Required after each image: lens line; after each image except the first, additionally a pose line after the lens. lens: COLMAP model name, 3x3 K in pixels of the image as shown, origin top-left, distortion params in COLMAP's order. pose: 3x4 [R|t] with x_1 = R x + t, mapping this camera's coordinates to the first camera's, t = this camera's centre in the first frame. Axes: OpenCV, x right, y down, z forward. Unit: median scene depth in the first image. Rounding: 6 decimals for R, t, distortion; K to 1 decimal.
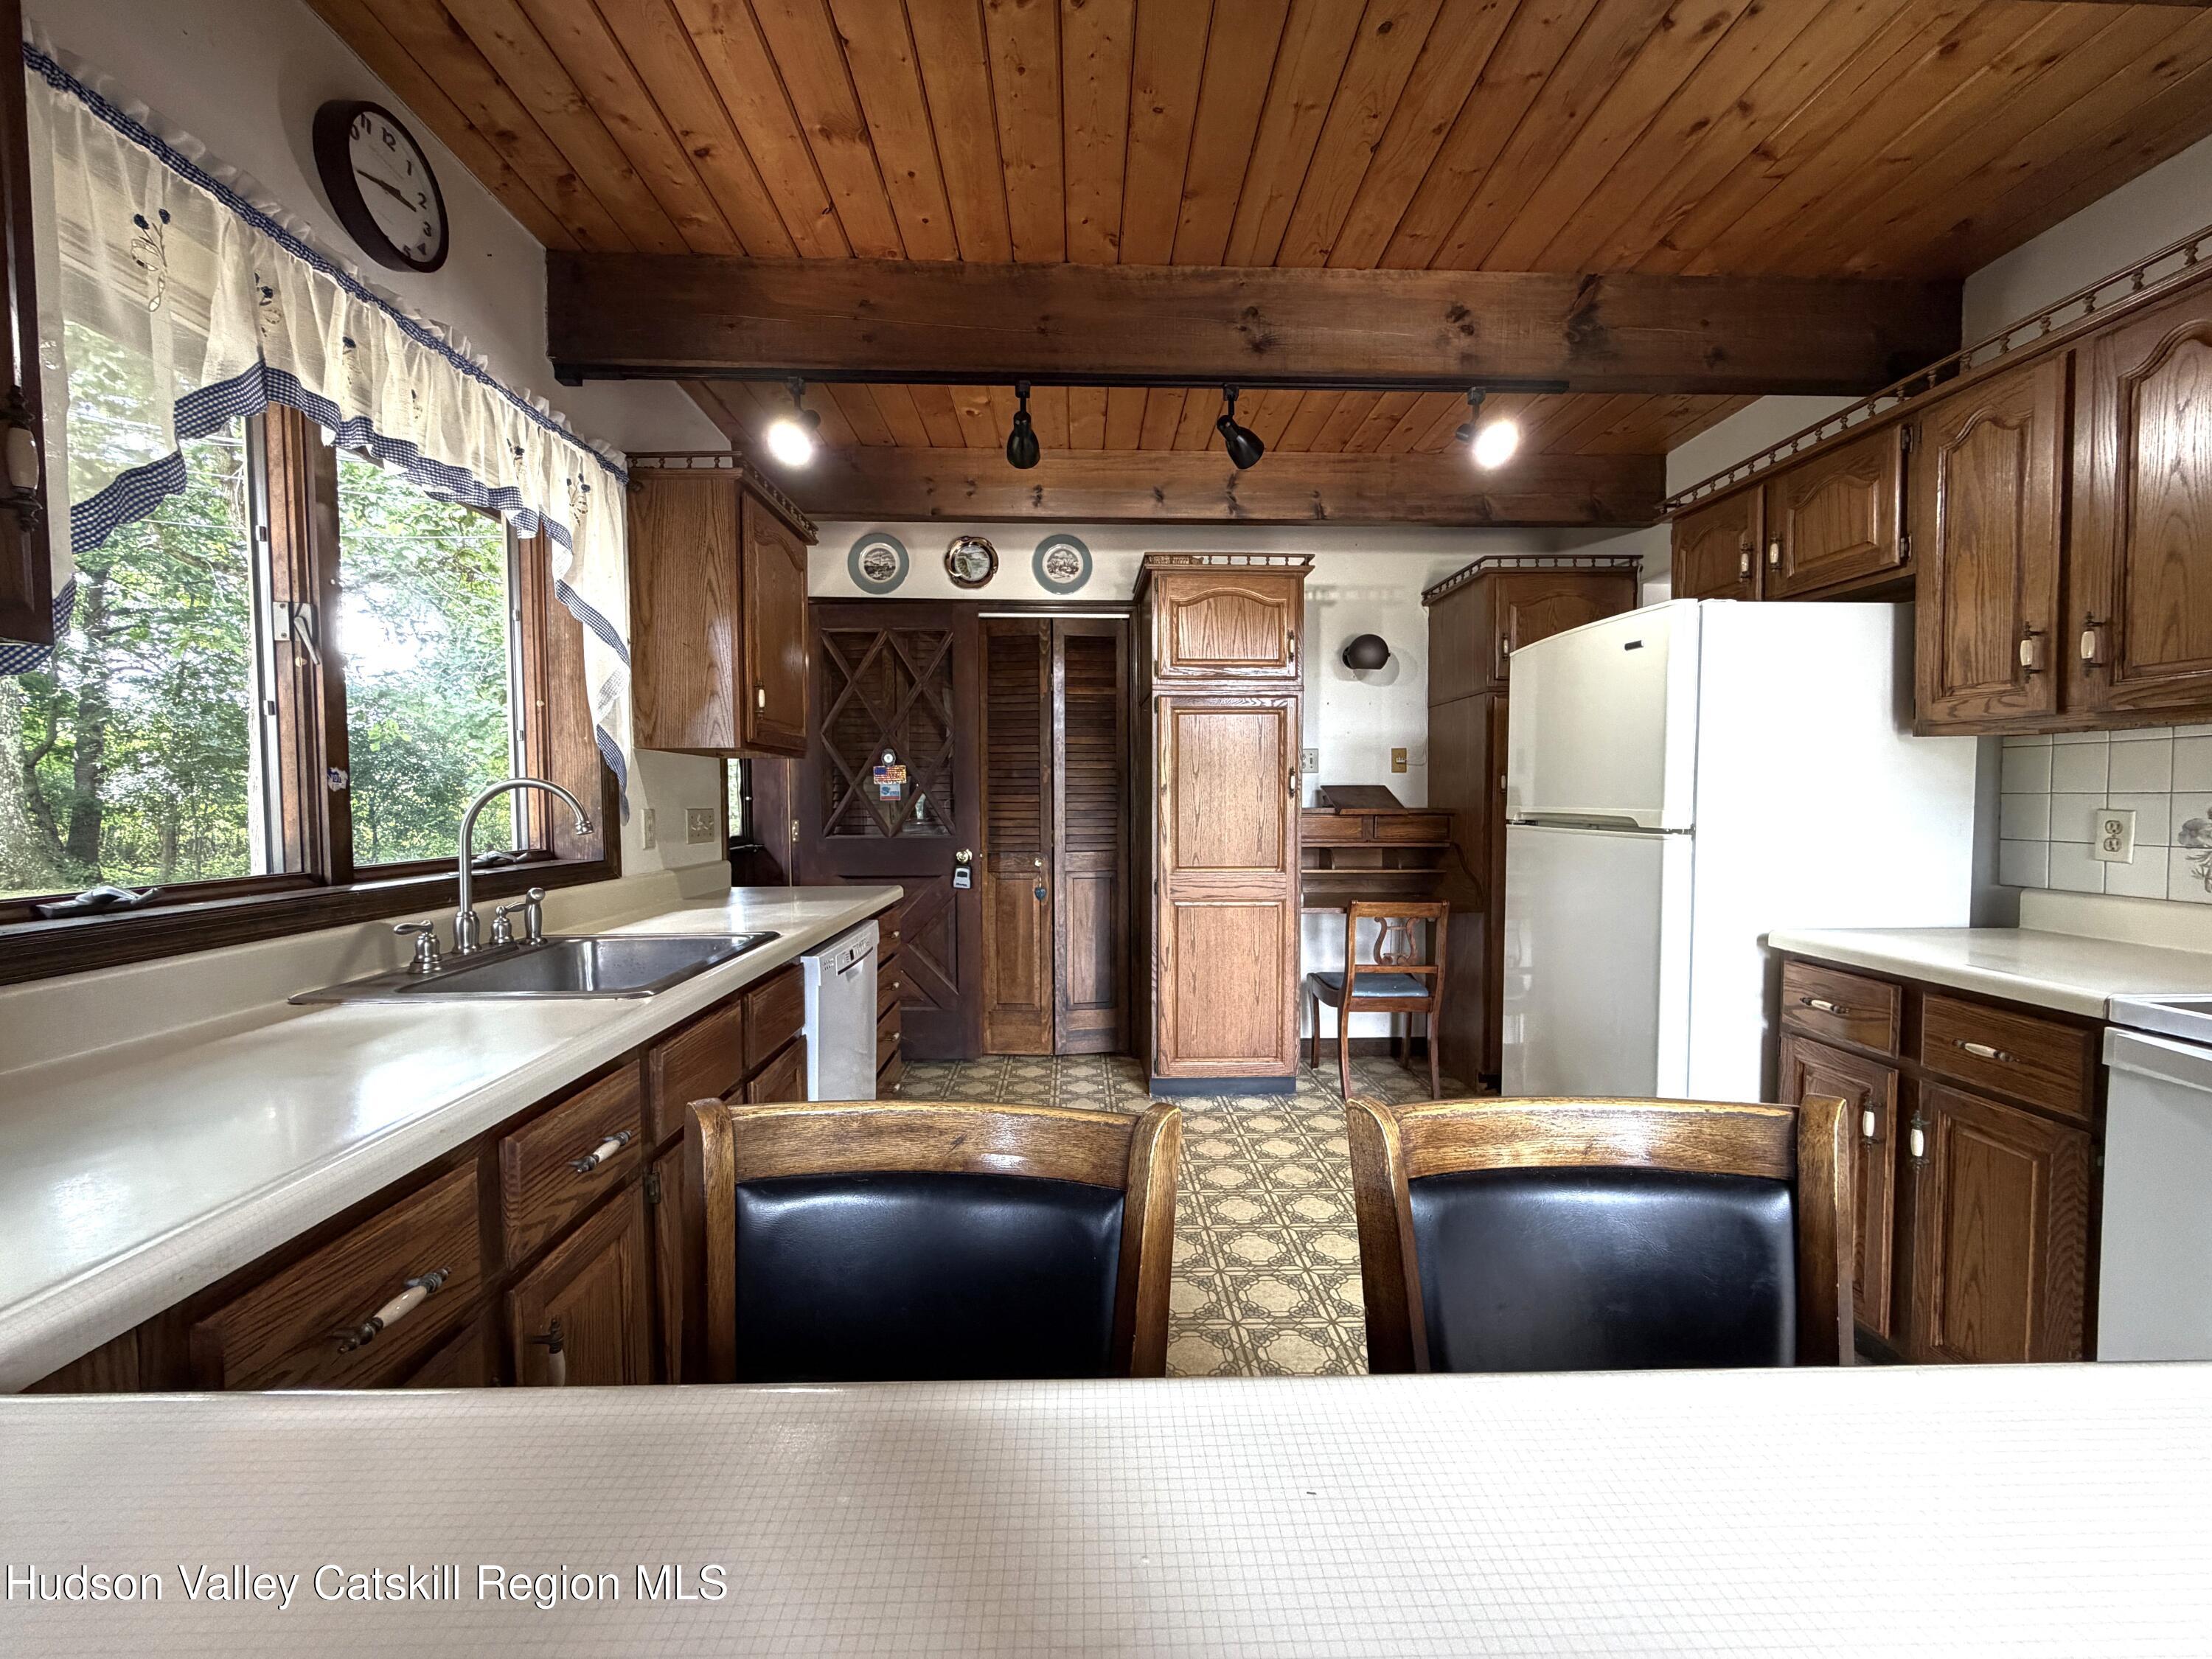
lens RADIAL K [[879.6, 0, 1081.2], [0, 879.6, 838.4], [0, 0, 1]] dist [-0.002084, 0.000157]
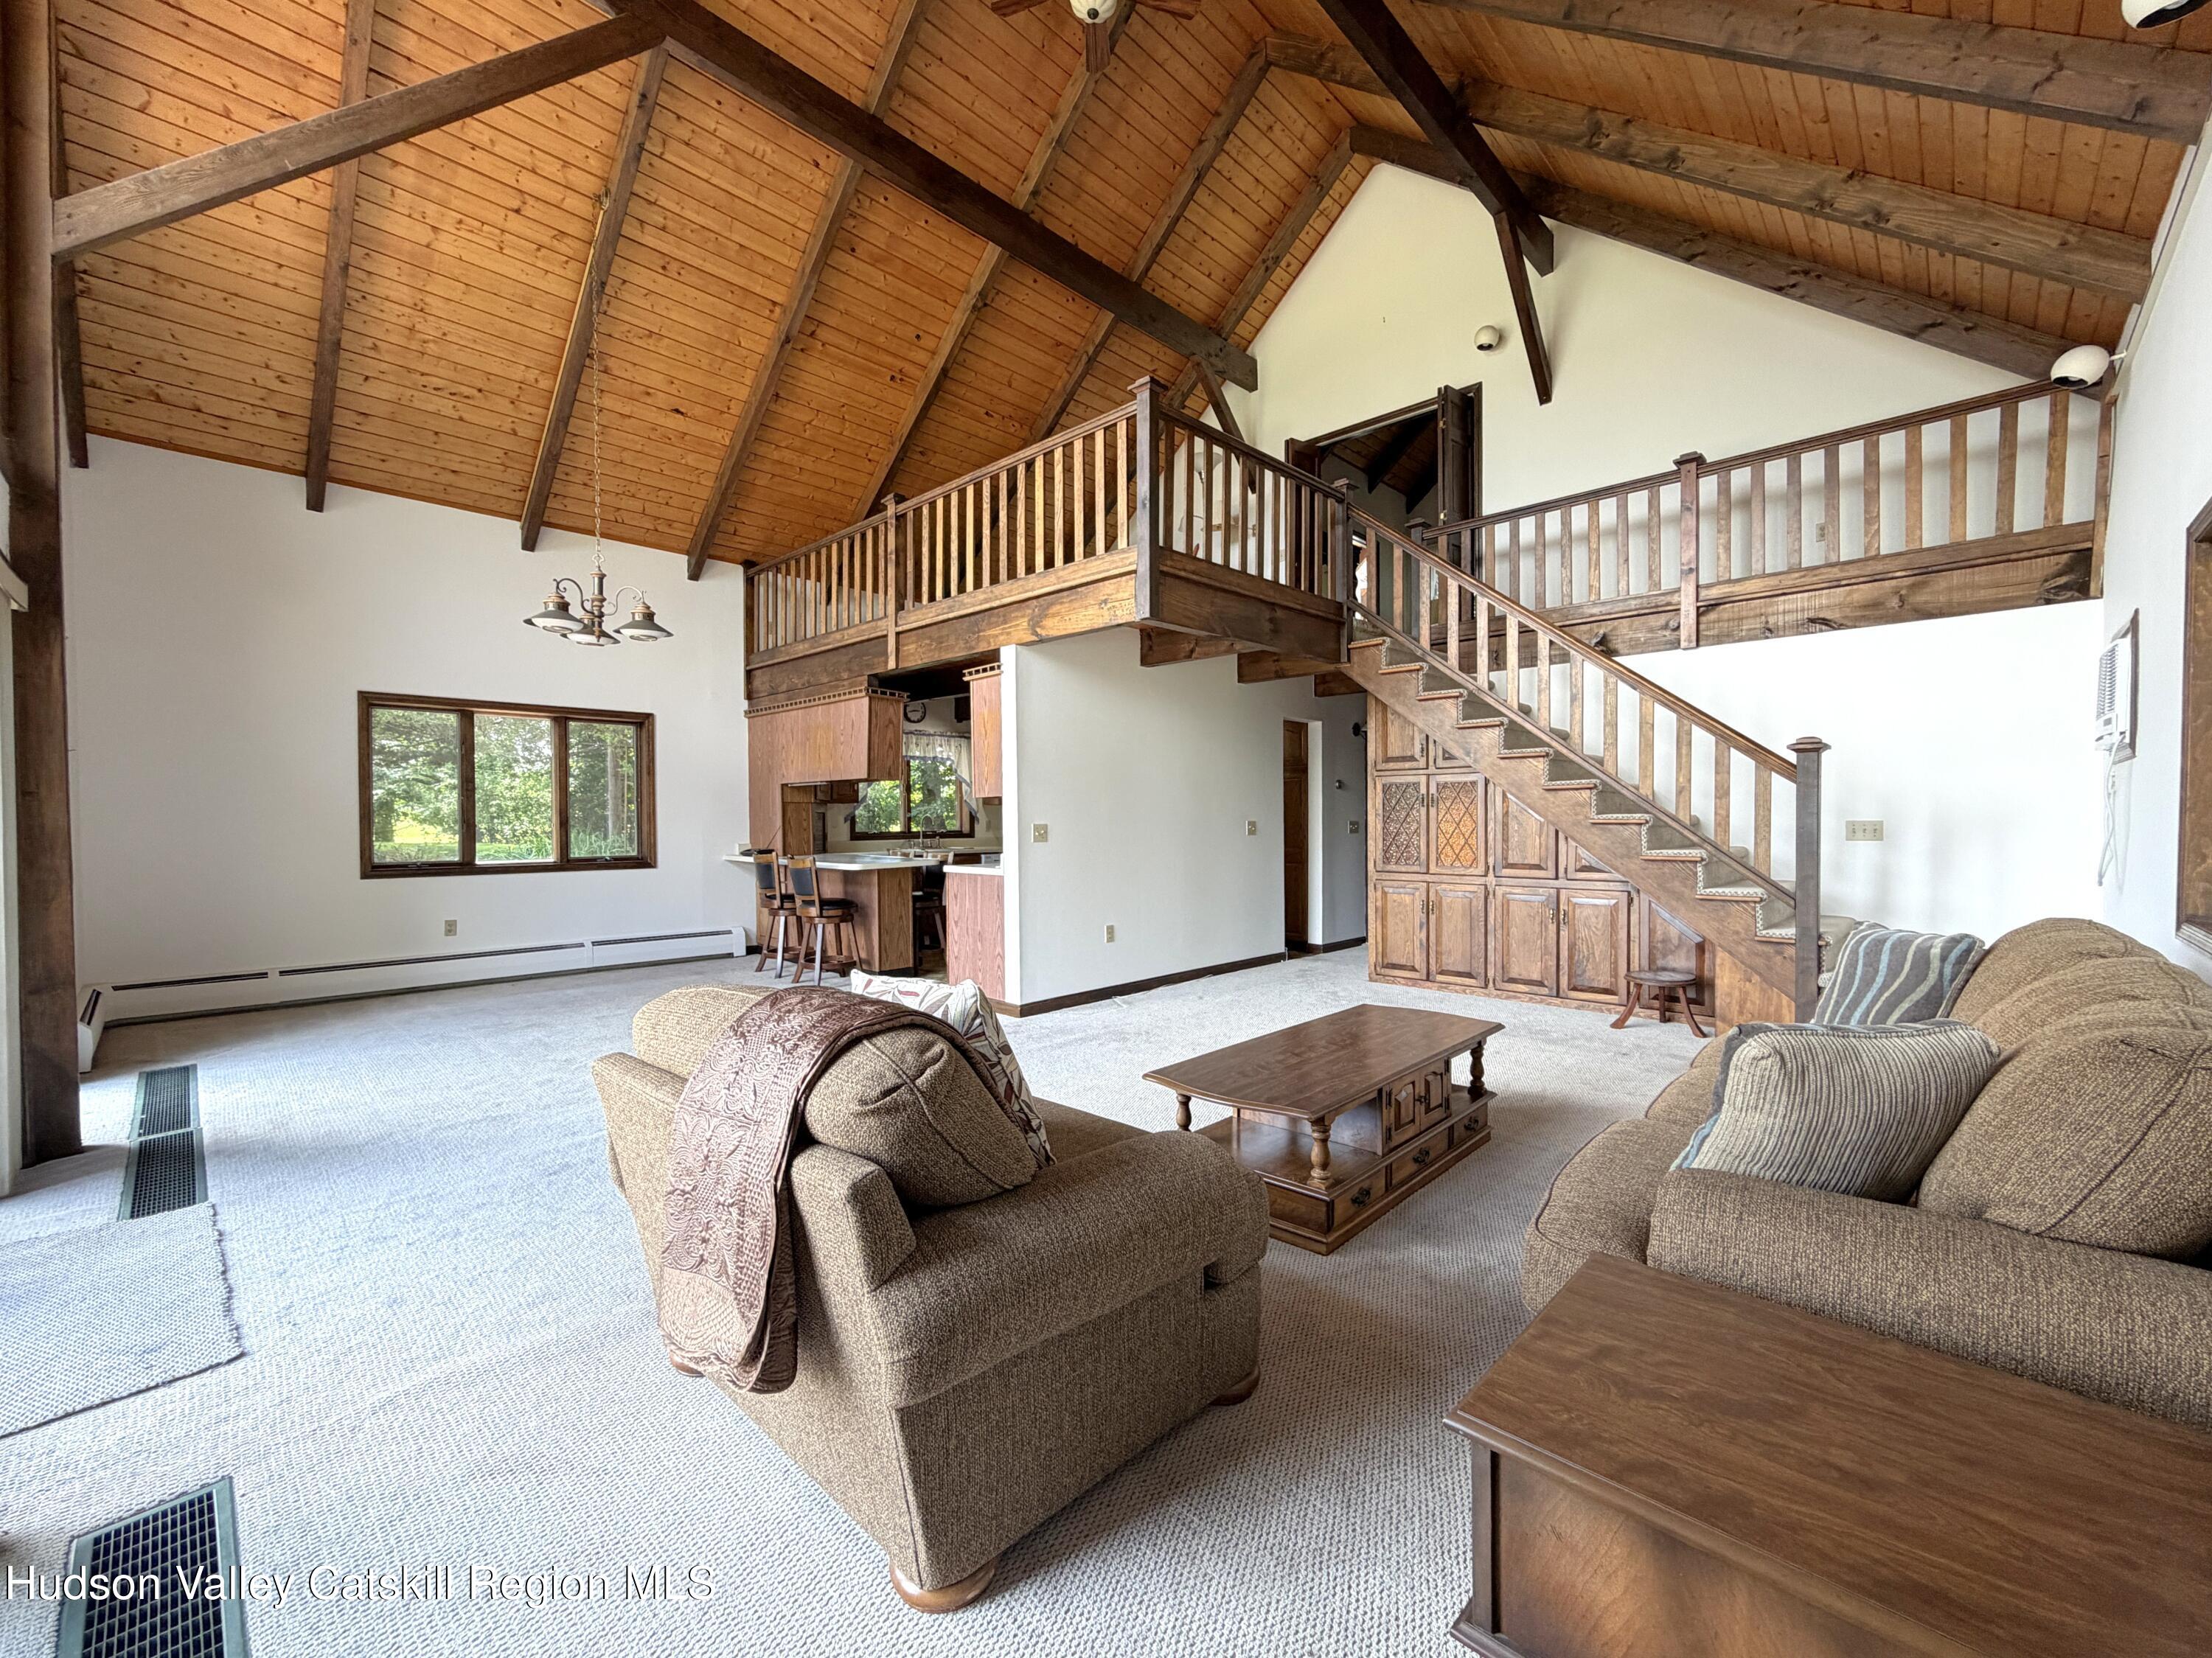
lens RADIAL K [[879.5, 0, 1081.2], [0, 879.5, 837.9], [0, 0, 1]] dist [-0.002084, 0.000157]
pose [[0.702896, 0.016072, -0.711111, 2.639822], [-0.031904, 0.999451, -0.008947, 0.061342], [0.710577, 0.028977, 0.703022, -1.443303]]
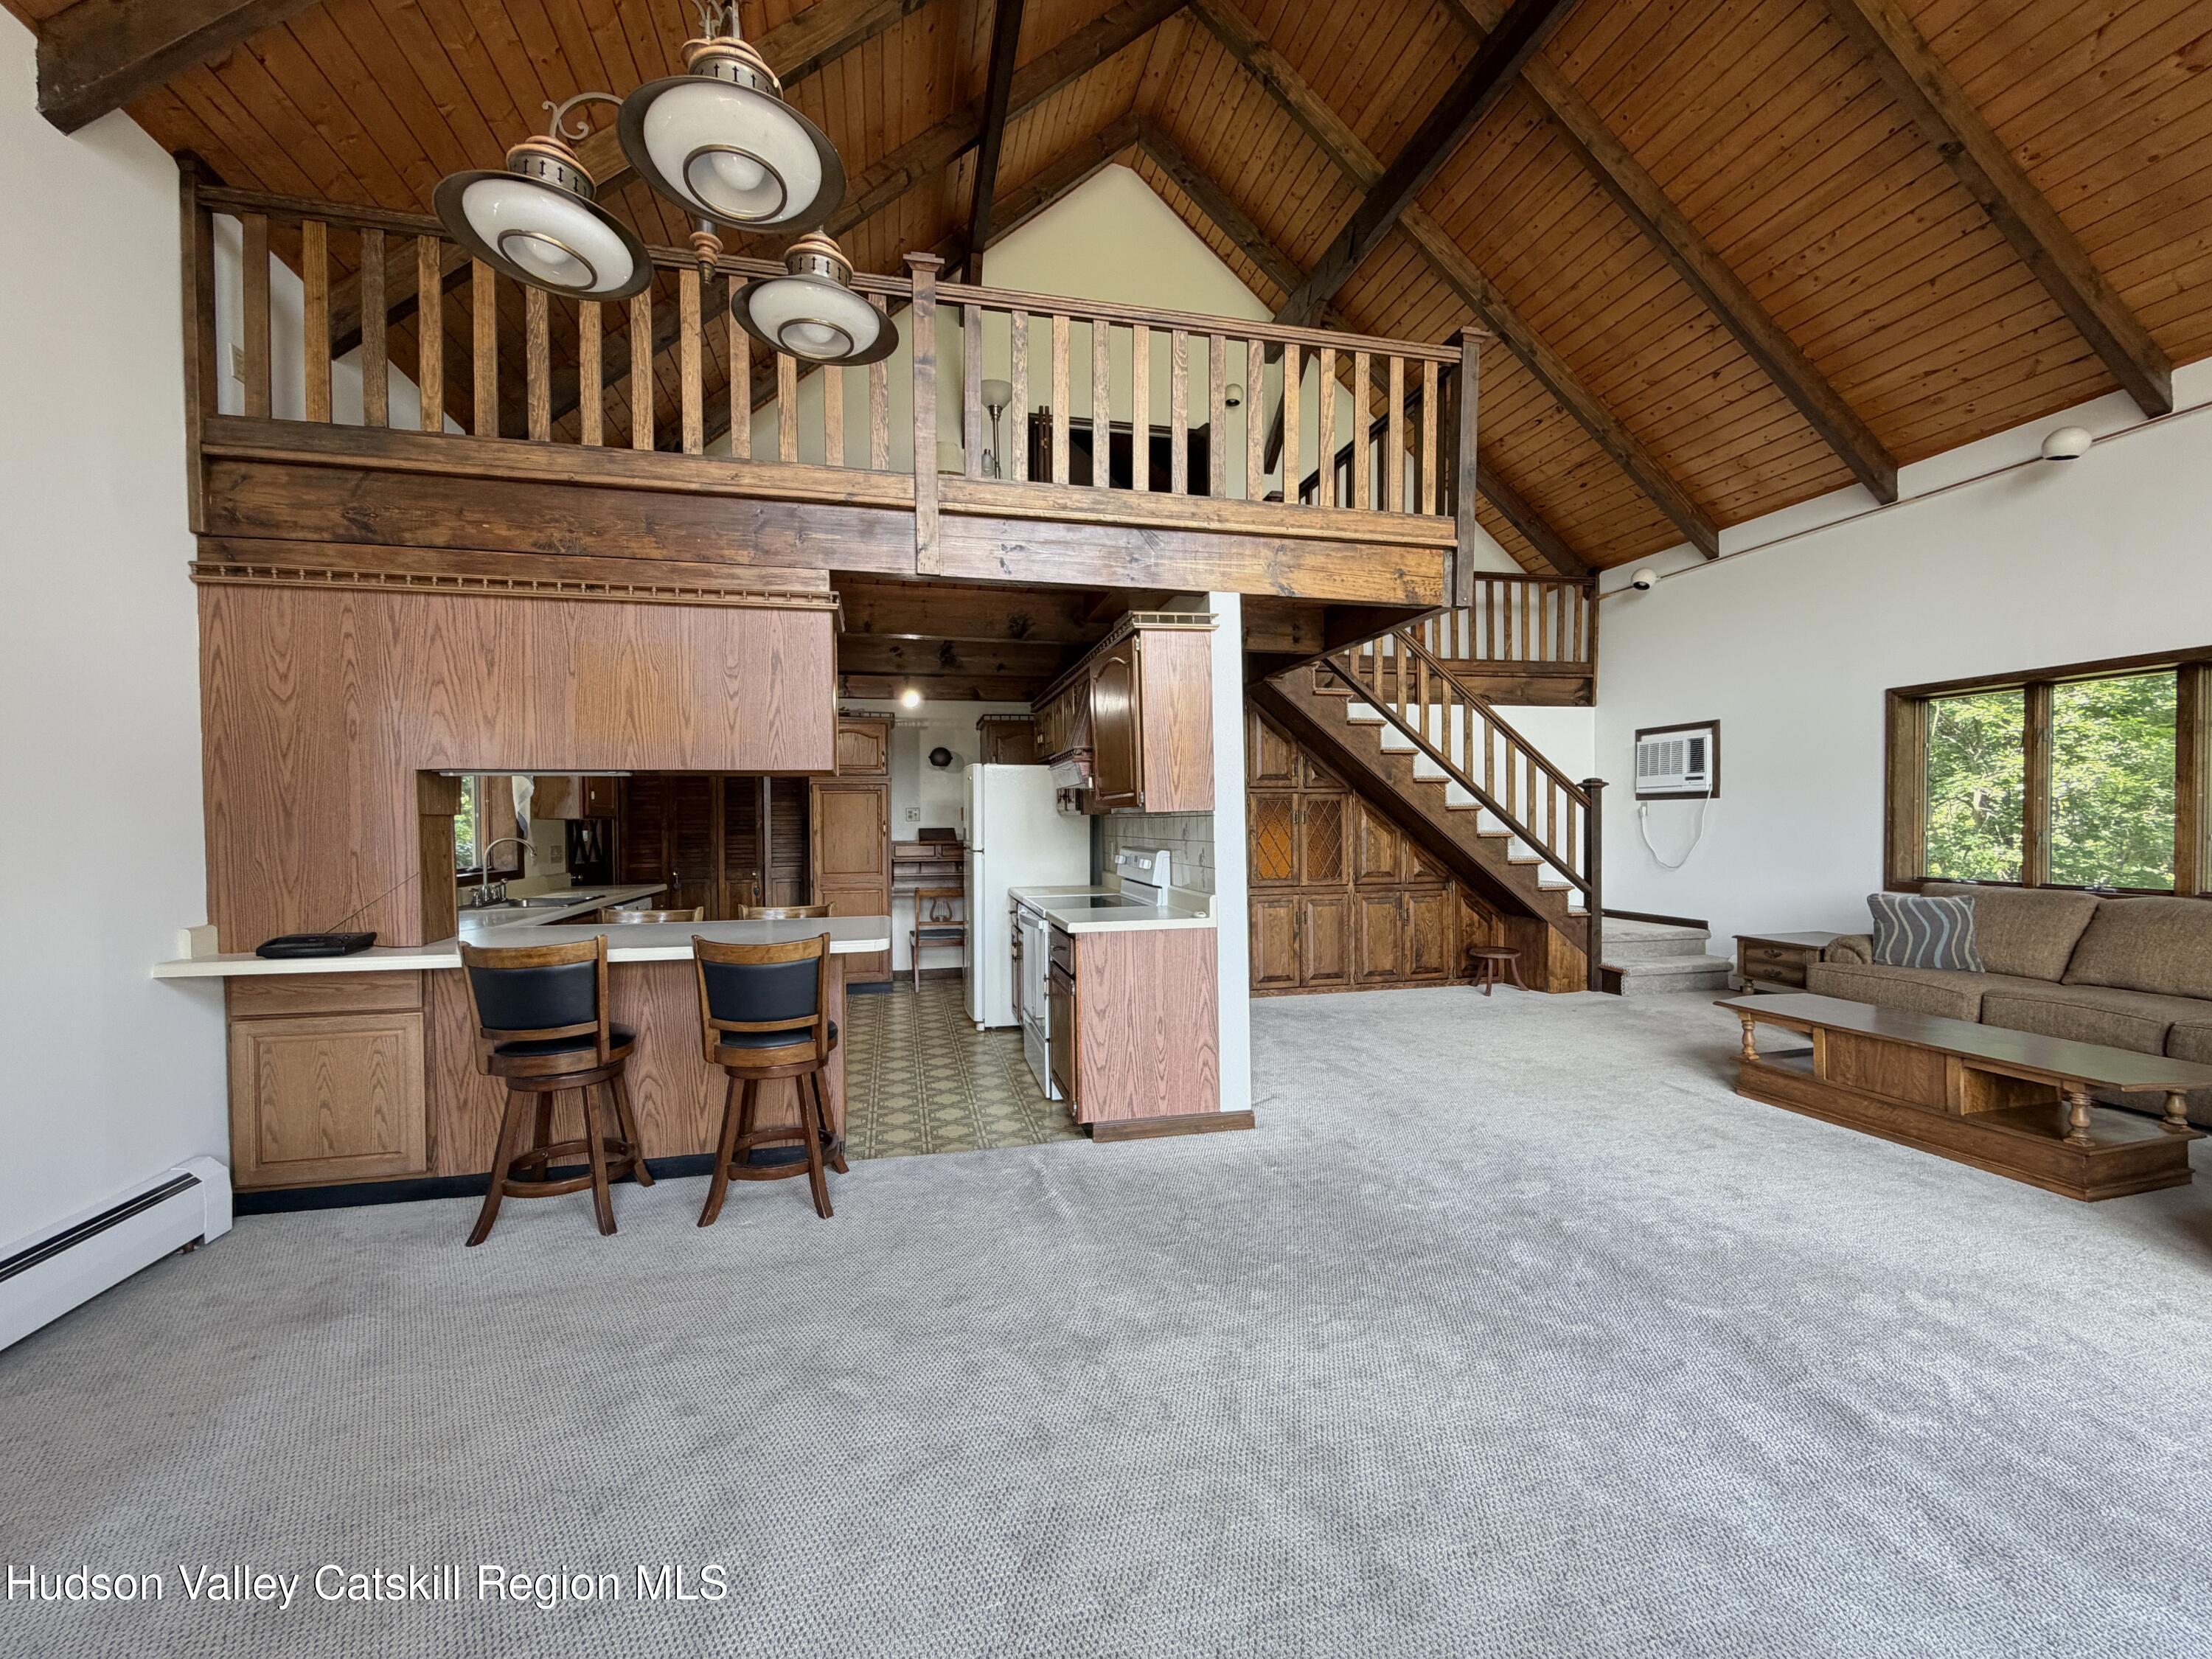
lens RADIAL K [[879.6, 0, 1081.2], [0, 879.6, 838.4], [0, 0, 1]] dist [-0.002084, 0.000157]
pose [[0.978801, -0.010244, 0.204558, 0.394980], [0.016285, 0.999479, -0.027872, 0.028707], [-0.204166, 0.030612, 0.978458, -1.457818]]
